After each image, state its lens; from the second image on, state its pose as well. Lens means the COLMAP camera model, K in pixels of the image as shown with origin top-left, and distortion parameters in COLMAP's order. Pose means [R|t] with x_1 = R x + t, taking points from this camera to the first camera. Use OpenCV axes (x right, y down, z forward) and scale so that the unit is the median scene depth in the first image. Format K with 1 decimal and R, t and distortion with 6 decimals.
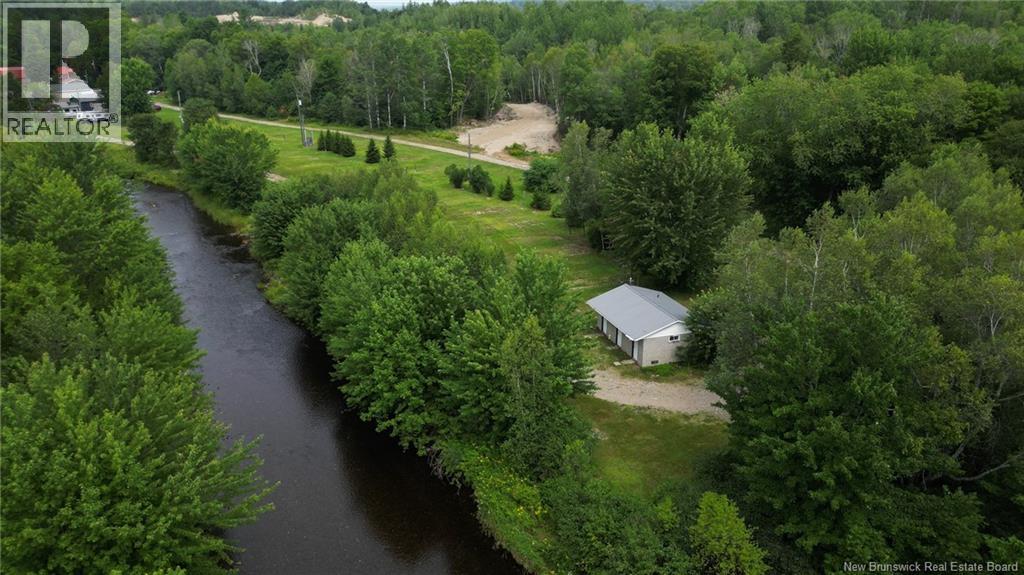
lens RADIAL K [[727.8, 0, 512.0], [0, 727.8, 287.5], [0, 0, 1]] dist [0.052442, 0.000141]
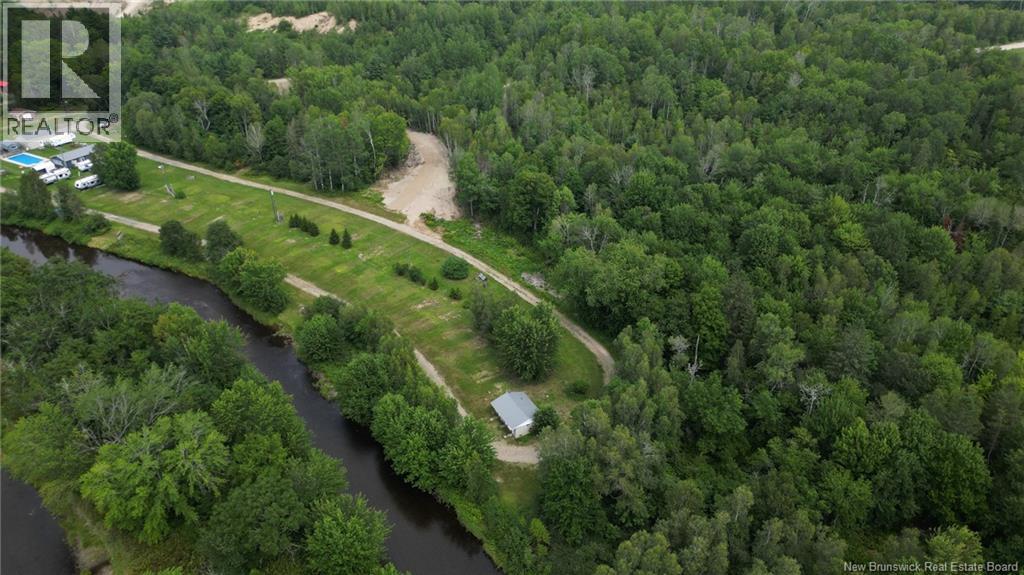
lens RADIAL K [[697.8, 0, 512.0], [0, 697.8, 287.5], [0, 0, 1]] dist [0.084479, -0.079717]
pose [[0.985832, -0.071492, 0.151734, -0.077246], [0.045209, 0.984392, 0.170084, -0.409465], [-0.161526, -0.160814, 0.973678, -0.610641]]
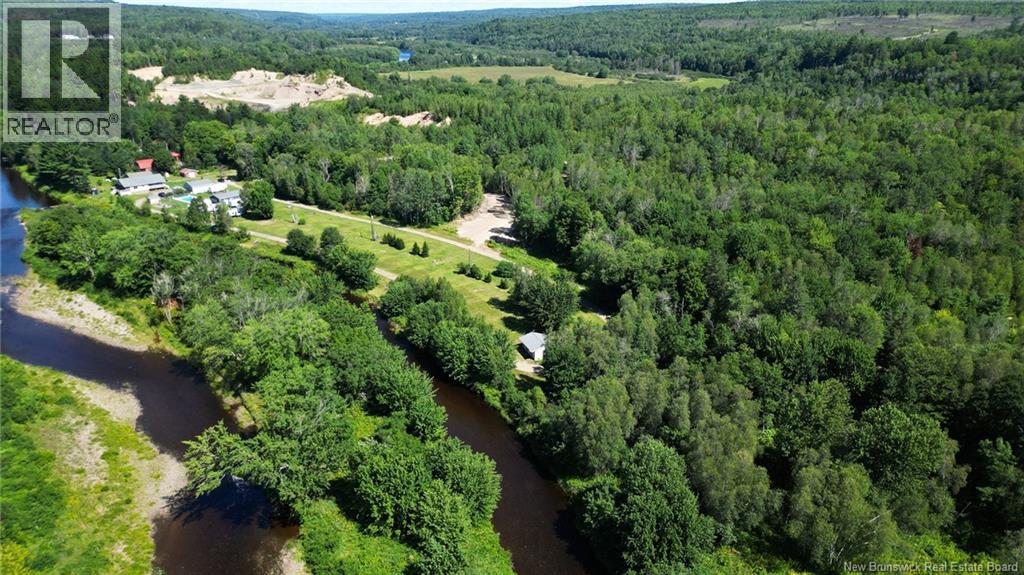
lens RADIAL K [[697.8, 0, 512.0], [0, 697.8, 287.5], [0, 0, 1]] dist [0.084479, -0.079717]
pose [[0.999146, -0.000213, 0.041308, -0.022824], [0.000294, 0.999998, -0.001967, -0.107328], [-0.041307, 0.001978, 0.999145, -1.071848]]
